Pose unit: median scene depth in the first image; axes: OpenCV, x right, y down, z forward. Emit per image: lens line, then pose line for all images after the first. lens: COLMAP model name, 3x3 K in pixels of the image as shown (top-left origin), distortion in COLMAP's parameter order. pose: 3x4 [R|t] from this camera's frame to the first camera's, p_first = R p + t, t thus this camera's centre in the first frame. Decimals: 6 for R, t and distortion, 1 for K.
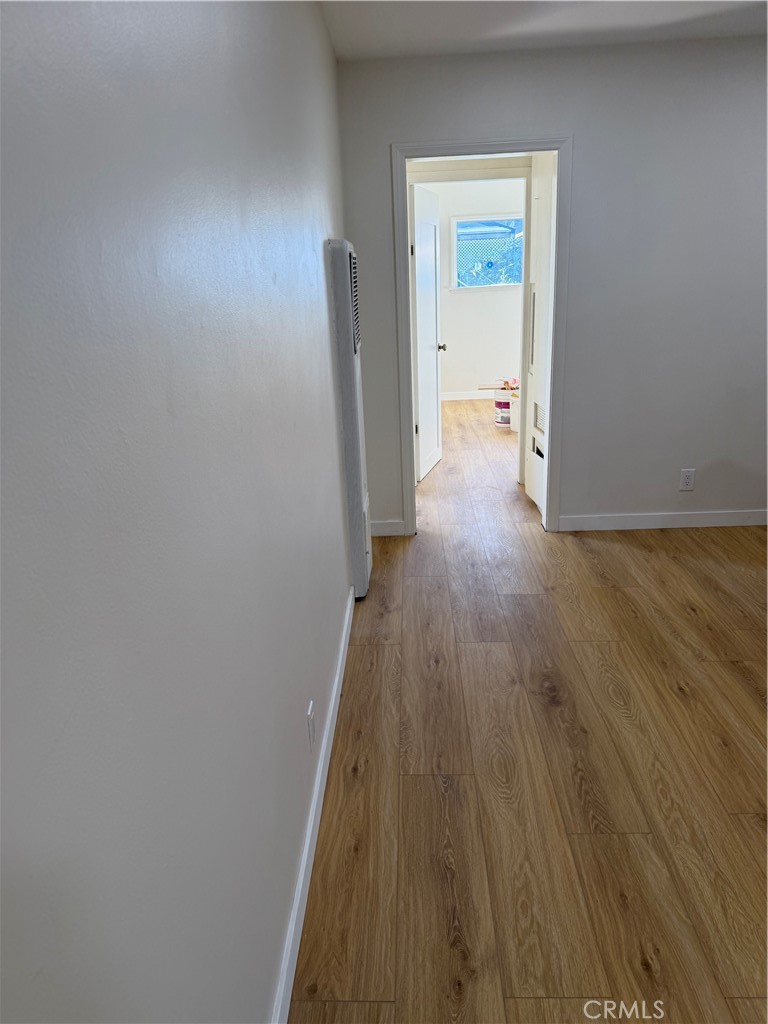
lens RADIAL K [[720.9, 0, 384.0], [0, 720.9, 512.0], [0, 0, 1]] dist [-0.030073, 0.004839]
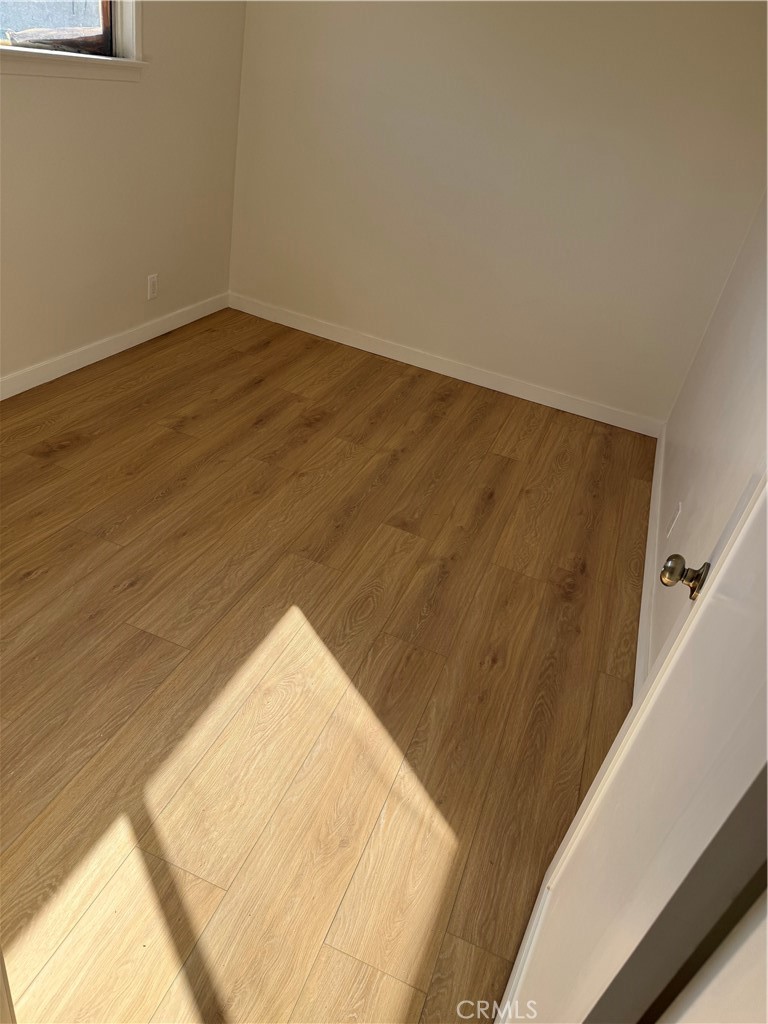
lens RADIAL K [[688.1, 0, 384.0], [0, 688.1, 512.0], [0, 0, 1]] dist [0.080625, -0.115635]
pose [[-0.939139, -0.274891, 0.206042, -0.039392], [-0.024156, 0.651122, 0.758589, -0.547208], [-0.342688, 0.707443, -0.618134, 1.583382]]
